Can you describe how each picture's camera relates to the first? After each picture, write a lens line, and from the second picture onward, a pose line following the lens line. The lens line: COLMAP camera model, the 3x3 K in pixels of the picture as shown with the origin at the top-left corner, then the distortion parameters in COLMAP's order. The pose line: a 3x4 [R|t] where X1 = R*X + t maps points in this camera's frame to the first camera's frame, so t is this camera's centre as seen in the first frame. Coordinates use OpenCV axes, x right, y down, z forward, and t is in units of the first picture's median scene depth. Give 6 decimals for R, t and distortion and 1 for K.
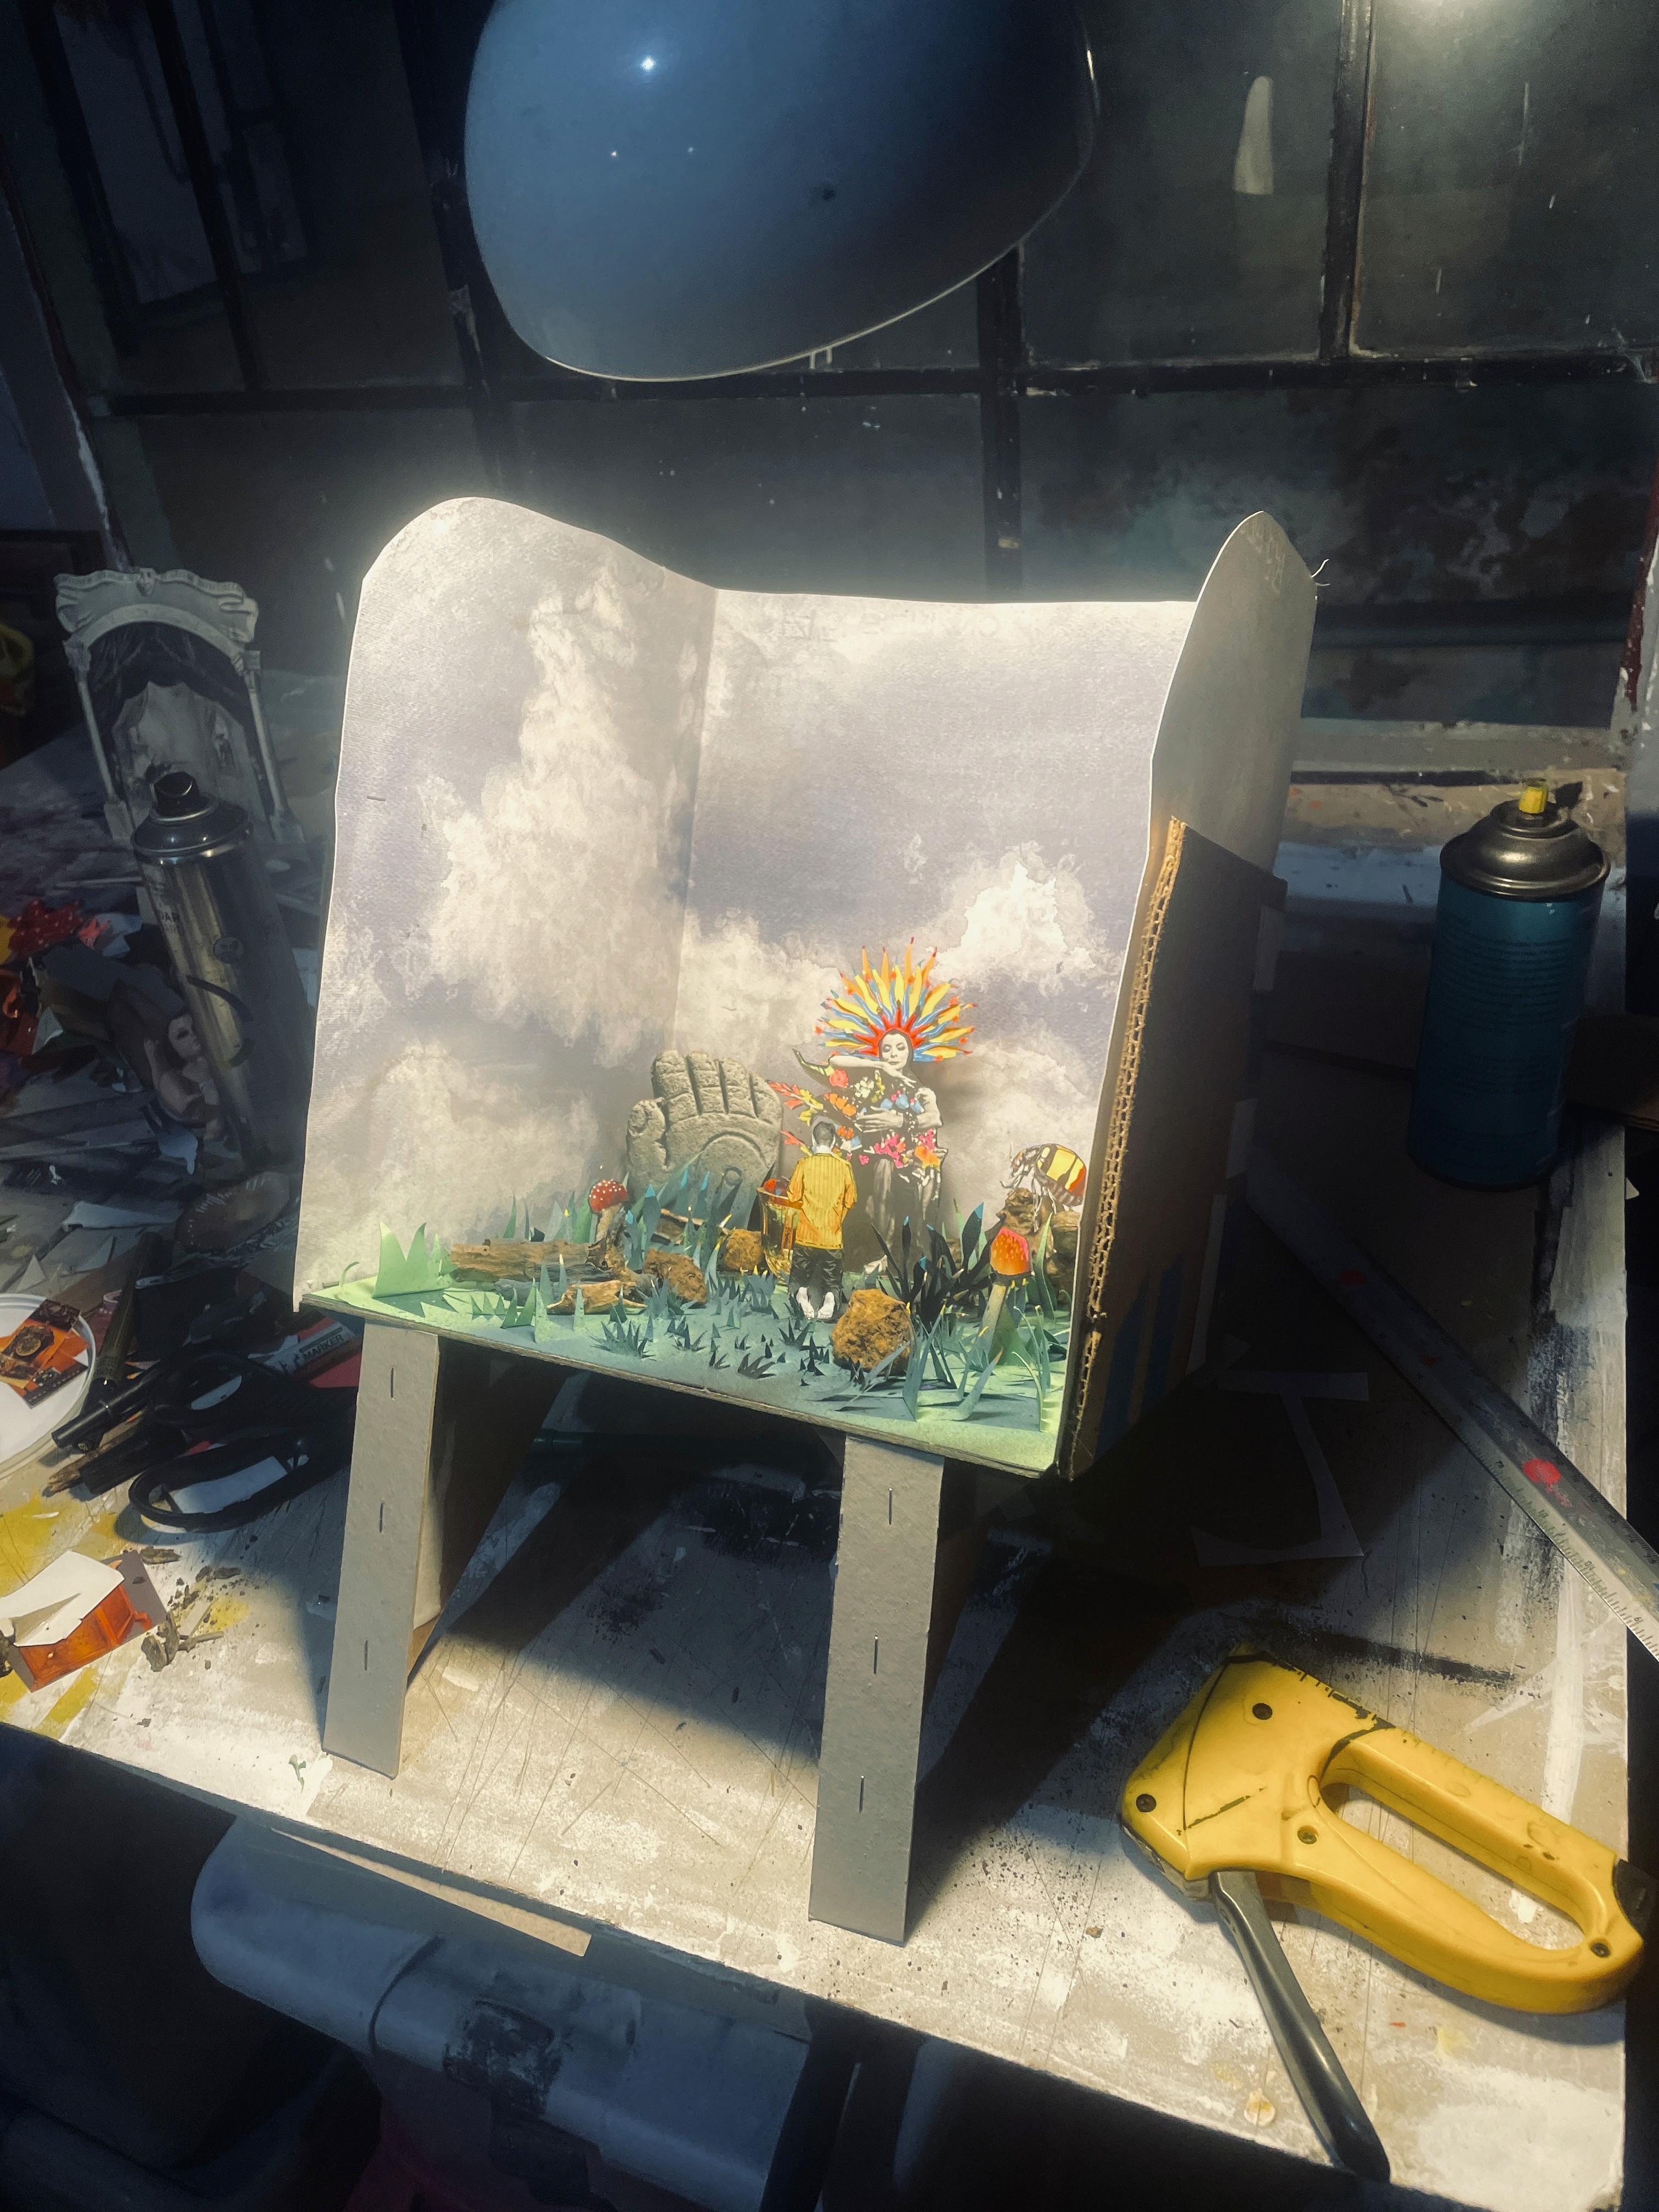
lens RADIAL K [[1741.0, 0, 829.5], [0, 1741.0, 1106.0], [0, 0, 1]] dist [0.081804, -0.002083]
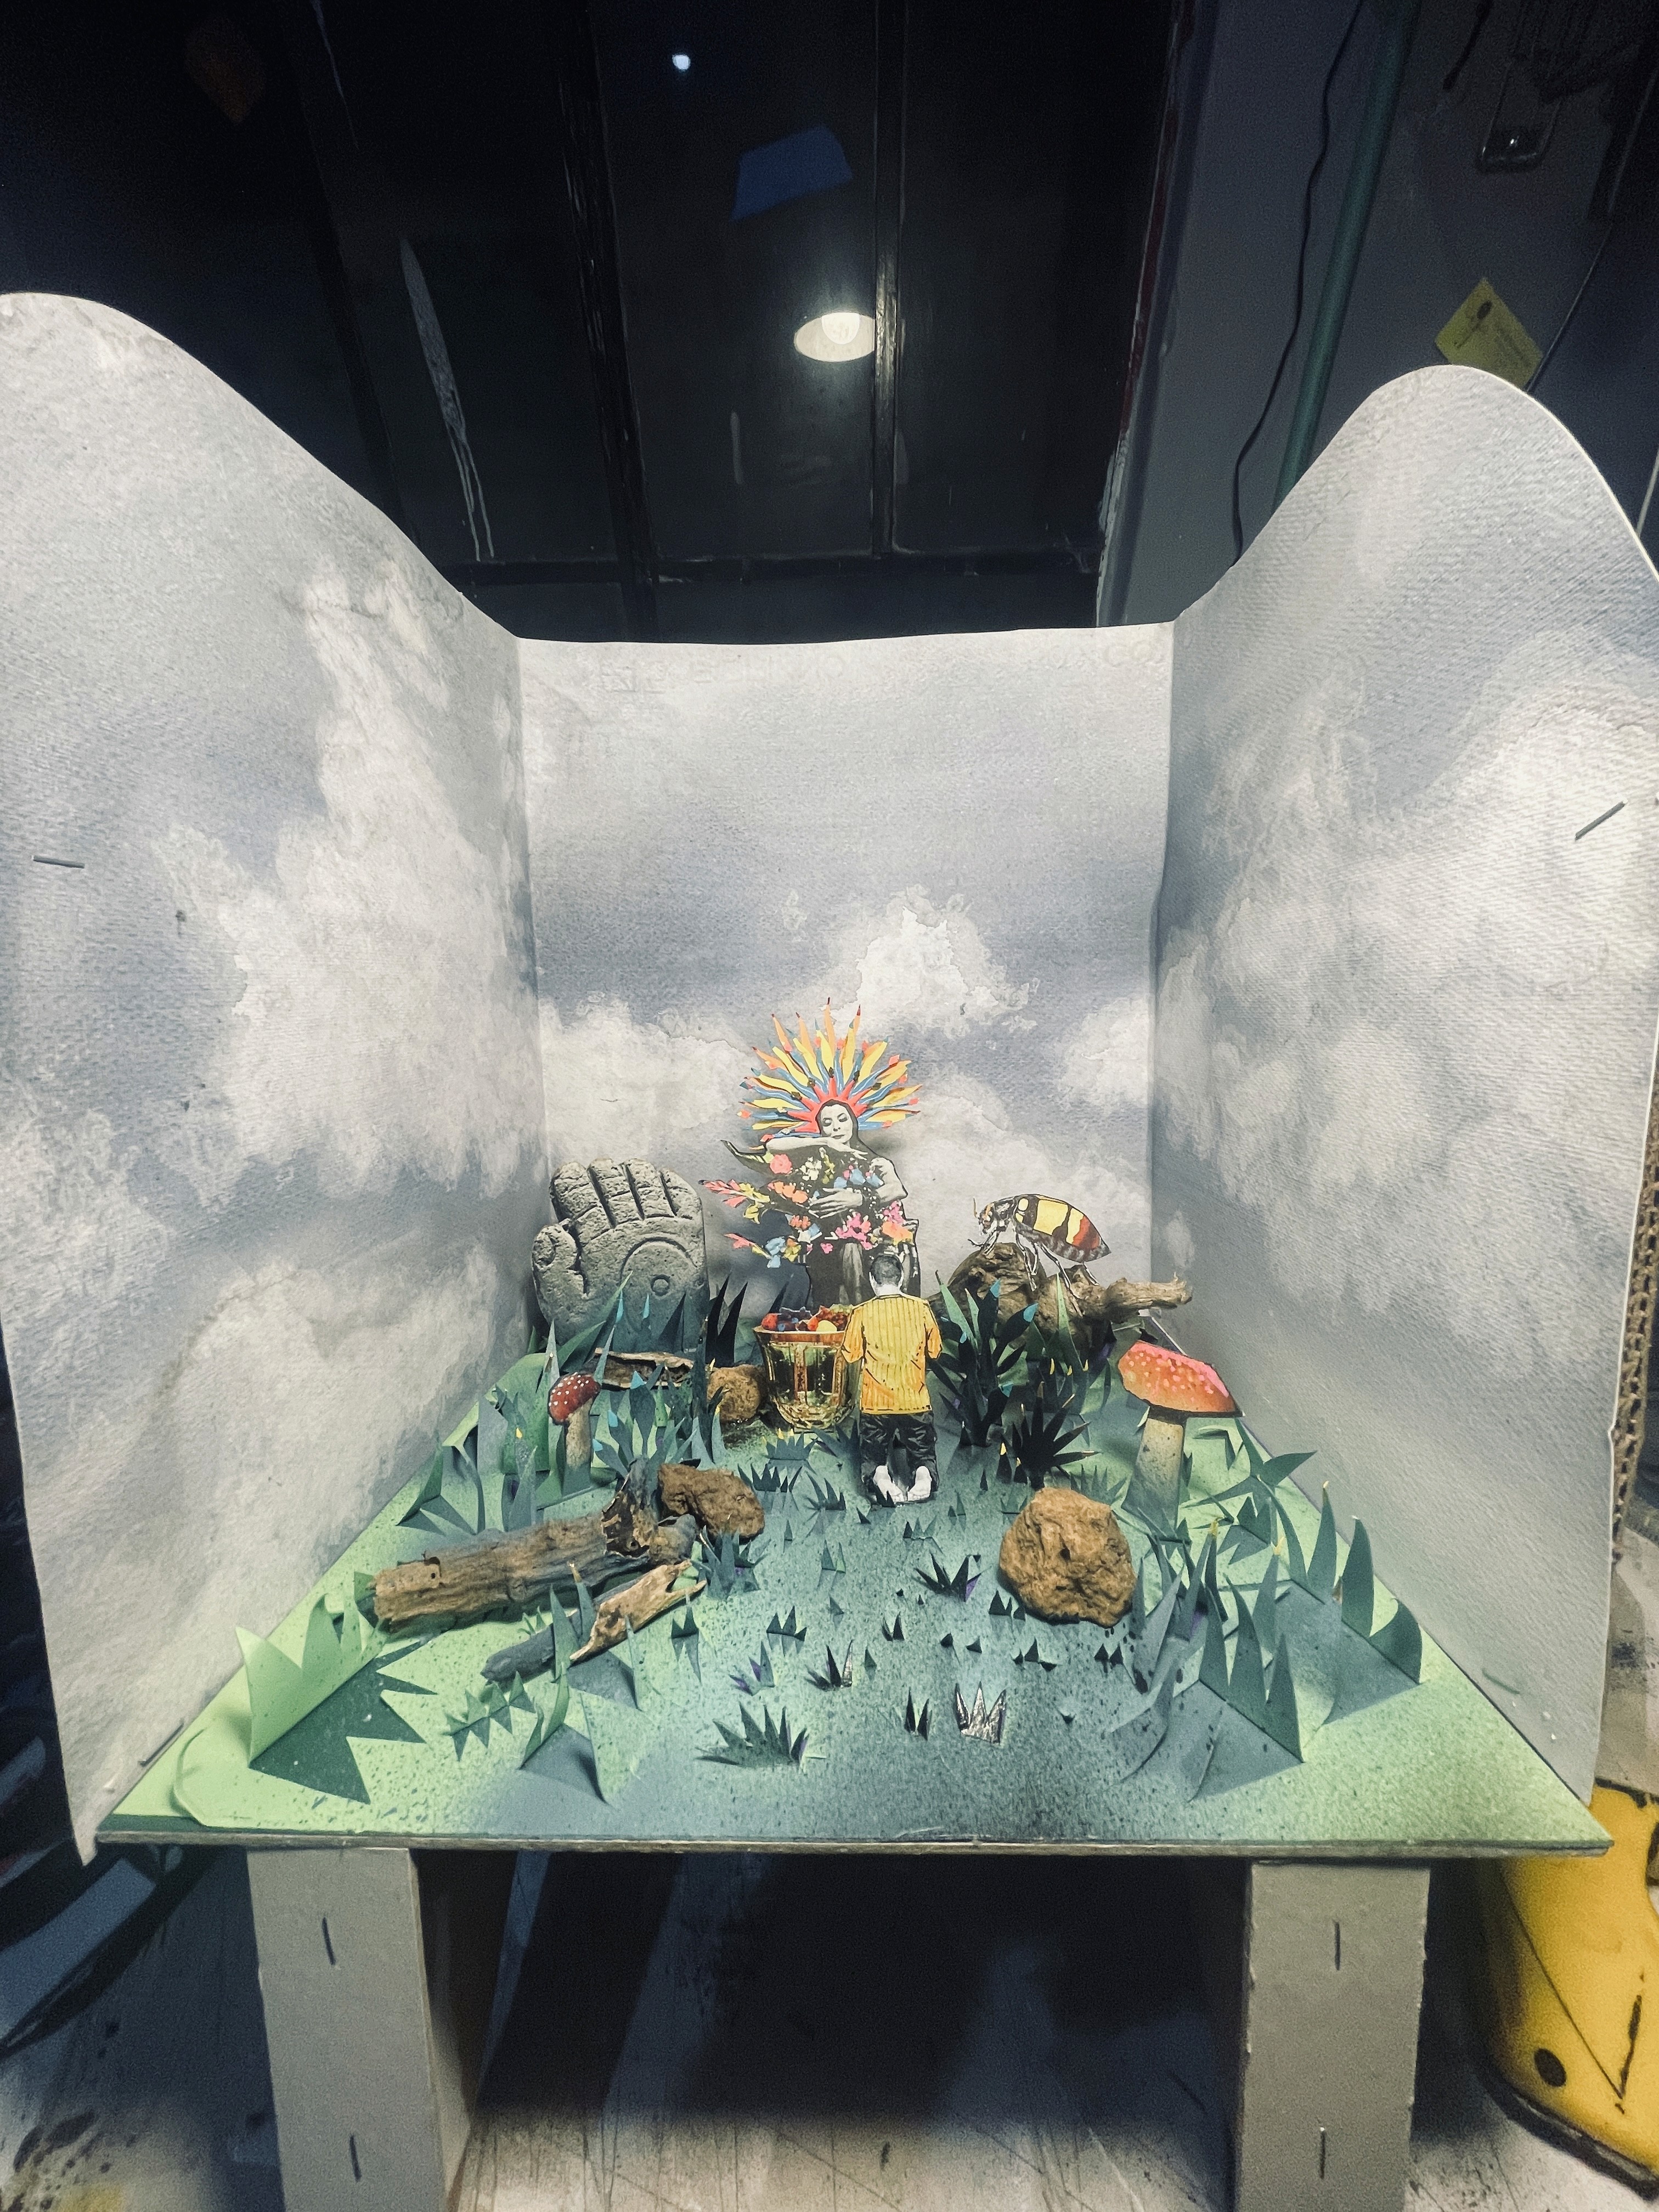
lens RADIAL K [[886.3, 0, 829.5], [0, 886.3, 1106.0], [0, 0, 1]] dist [-0.002490, -0.000171]
pose [[0.916007, -0.172887, 0.361995, -0.130301], [0.158429, 0.984921, 0.069499, -0.072229], [-0.368552, -0.006311, 0.929586, 0.557806]]
